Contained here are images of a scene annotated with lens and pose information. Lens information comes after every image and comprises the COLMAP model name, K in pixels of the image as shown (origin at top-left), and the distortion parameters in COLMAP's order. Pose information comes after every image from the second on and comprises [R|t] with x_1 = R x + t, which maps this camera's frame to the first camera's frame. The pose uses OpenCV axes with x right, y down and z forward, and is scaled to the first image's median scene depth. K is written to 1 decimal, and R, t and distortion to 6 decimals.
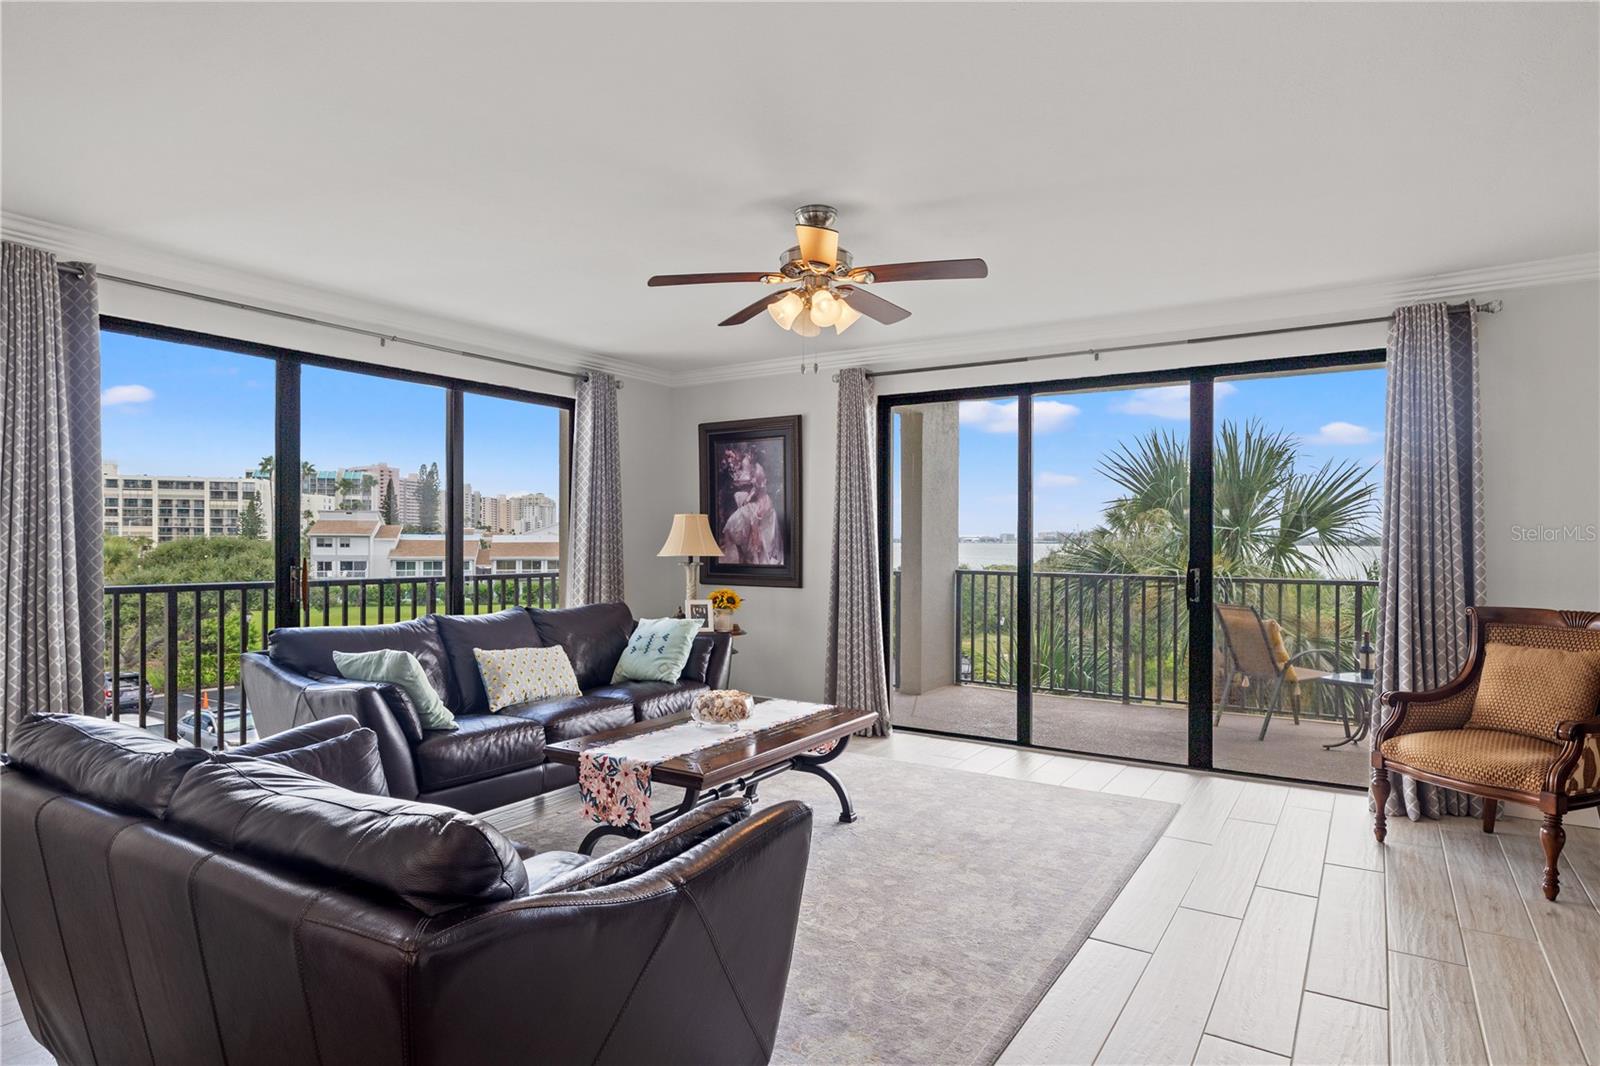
lens RADIAL K [[903.0, 0, 798.1], [0, 903.0, 536.9], [0, 0, 1]] dist [0.004185, 0.000083]
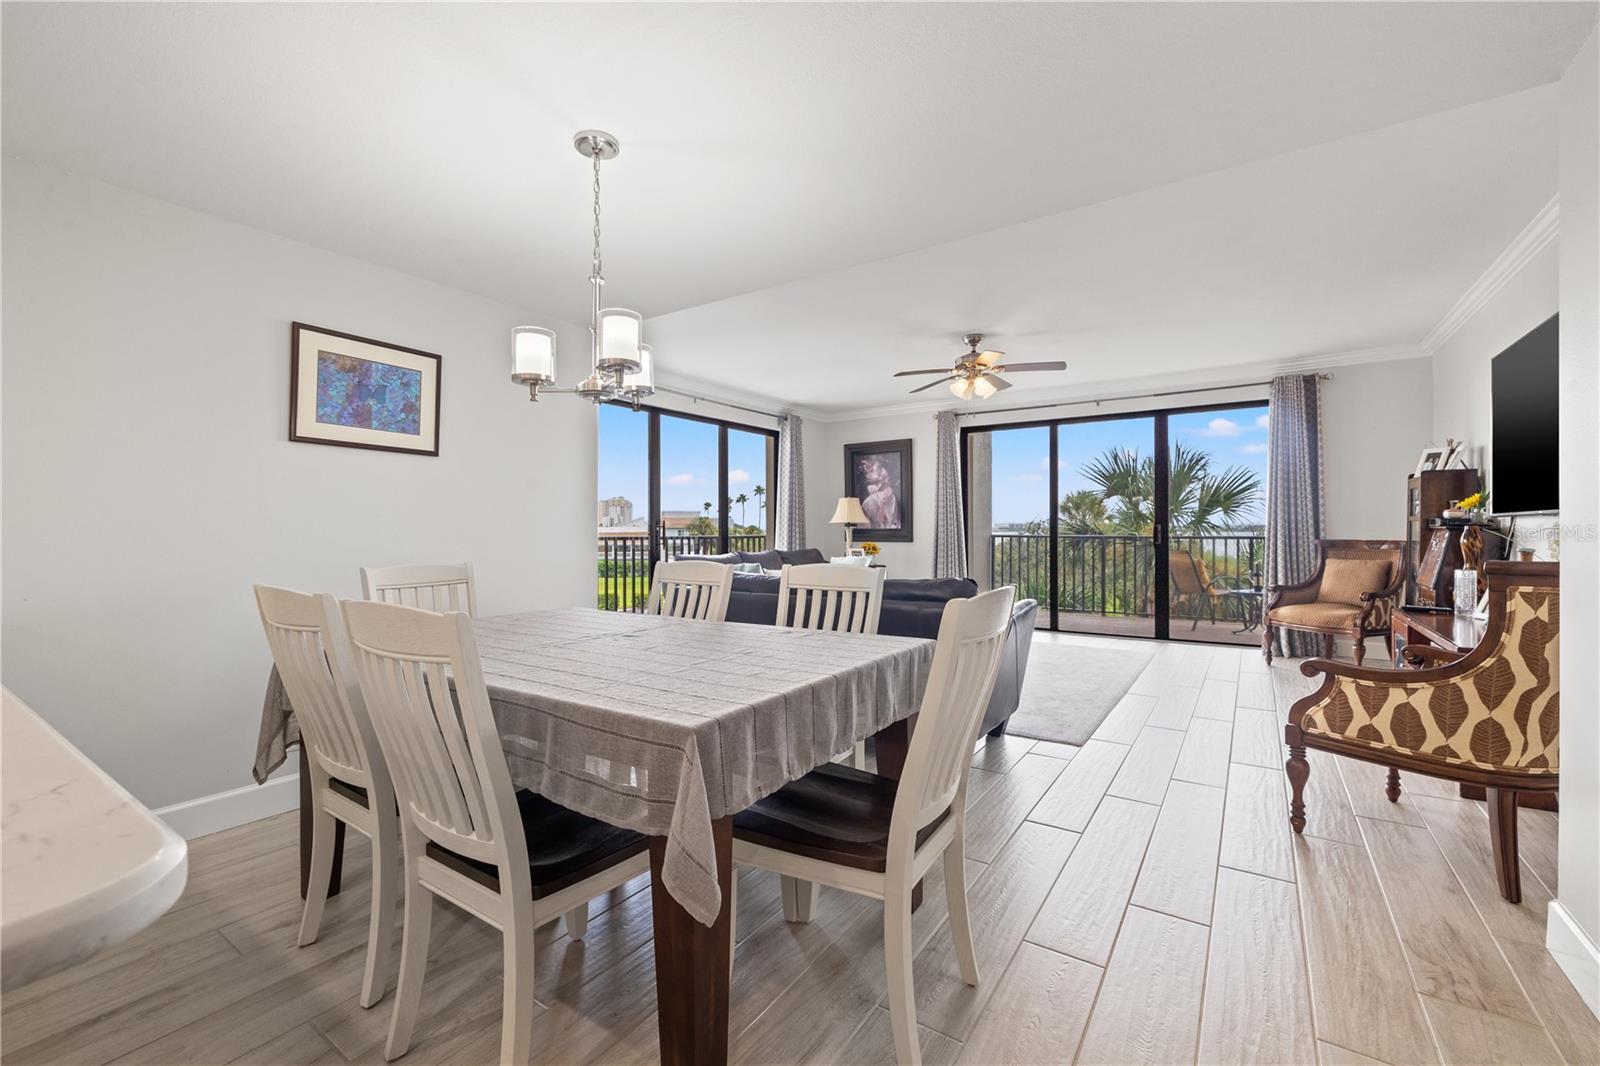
lens RADIAL K [[683.0, 0, 787.5], [0, 683.0, 525.6], [0, 0, 1]] dist [-0.000316, 0.000748]
pose [[0.999476, -0.006485, -0.031705, -0.215450], [0.006328, 0.999967, -0.005031, 0.035690], [0.031736, 0.004828, 0.999485, -0.314037]]
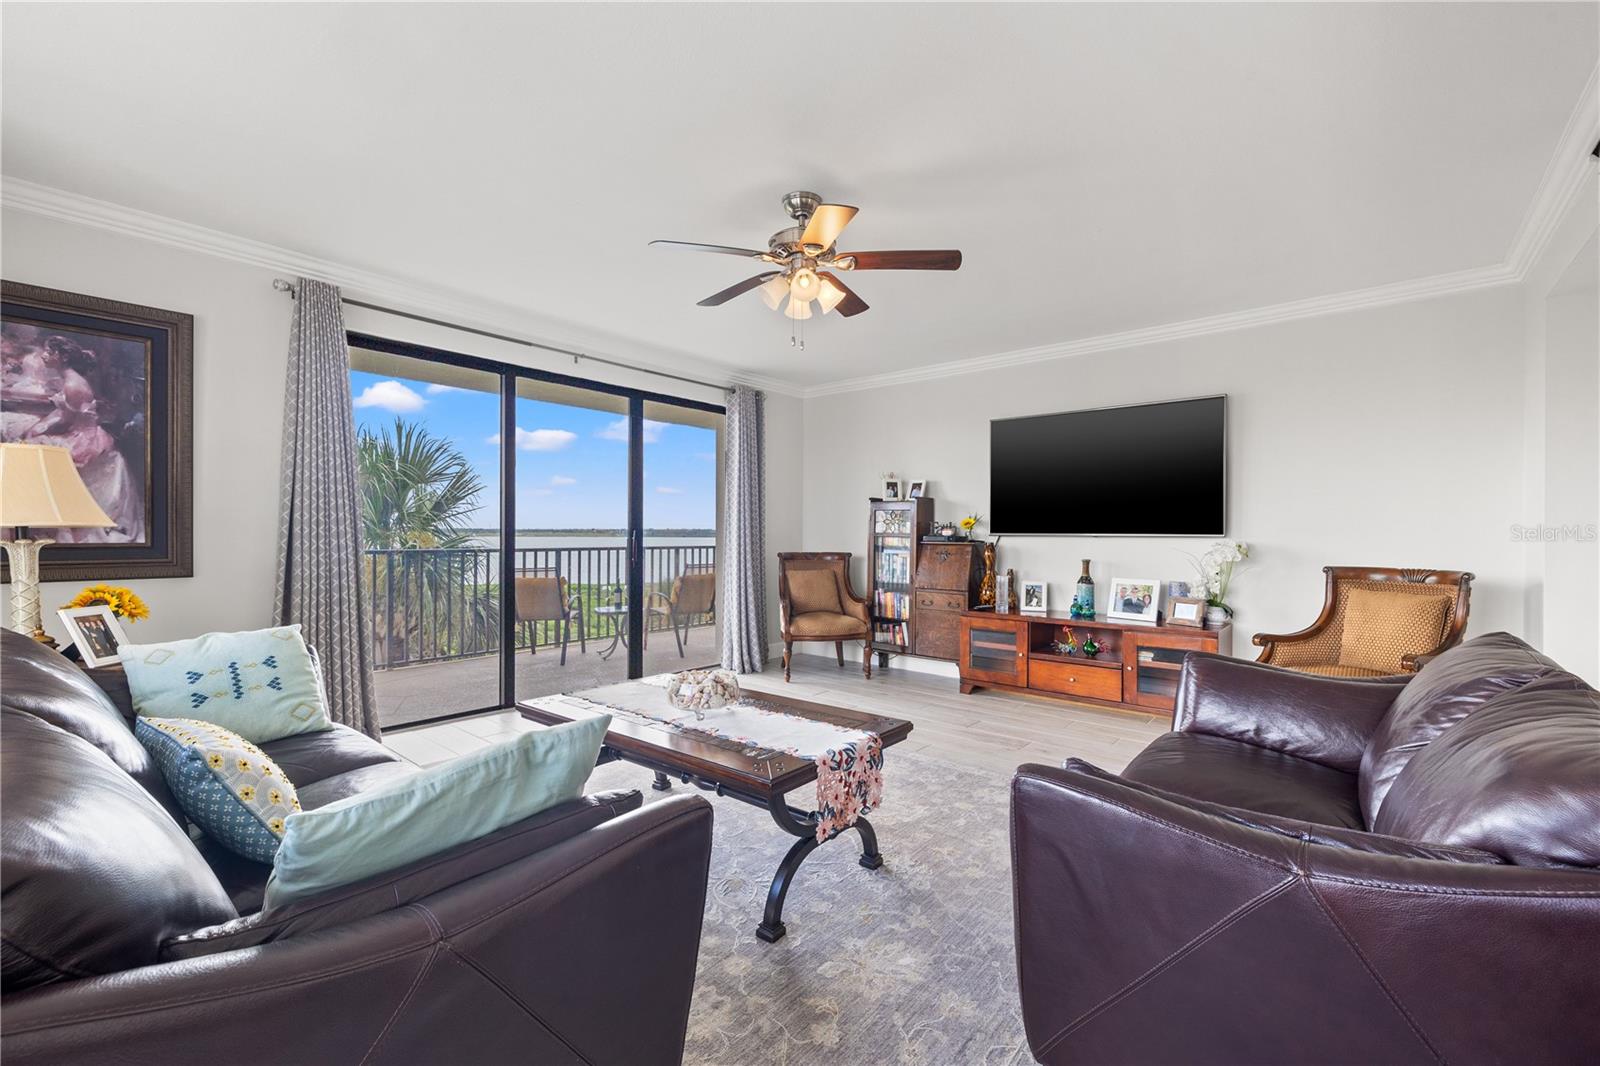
lens RADIAL K [[683.0, 0, 790.2], [0, 683.0, 539.2], [0, 0, 1]] dist [-0.000316, 0.000748]
pose [[0.130695, -0.010055, 0.991372, -0.501346], [-0.006632, 0.999917, 0.011017, 0.023625], [-0.991400, -0.008015, 0.130617, 0.572086]]
